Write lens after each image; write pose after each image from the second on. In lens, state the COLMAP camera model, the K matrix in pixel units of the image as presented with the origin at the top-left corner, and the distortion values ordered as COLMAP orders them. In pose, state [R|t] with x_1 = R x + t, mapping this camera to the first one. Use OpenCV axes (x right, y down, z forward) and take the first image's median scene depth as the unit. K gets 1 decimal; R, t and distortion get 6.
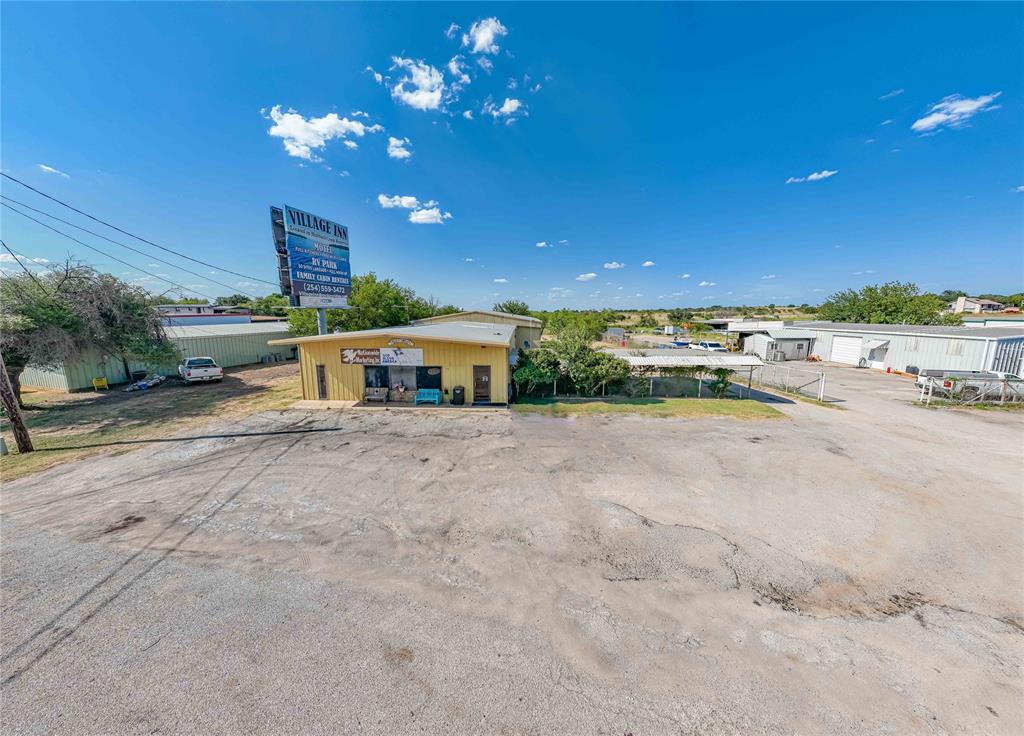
lens RADIAL K [[307.6, 0, 513.0], [0, 307.6, 363.3], [0, 0, 1]] dist [-0.001791, -0.000035]
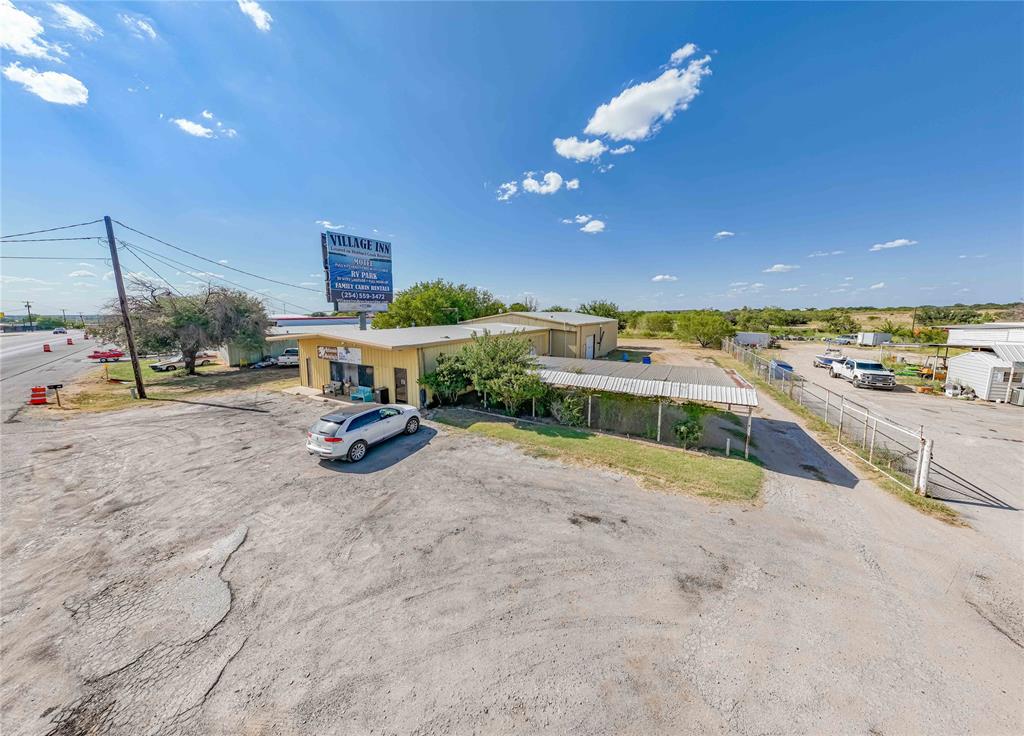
lens RADIAL K [[312.2, 0, 514.9], [0, 312.2, 353.7], [0, 0, 1]] dist [0.004907, -0.000032]
pose [[0.887738, 0.056311, -0.456891, 0.693955], [-0.071768, 0.997284, -0.016531, -0.051420], [0.454720, 0.047466, 0.889369, 0.259762]]
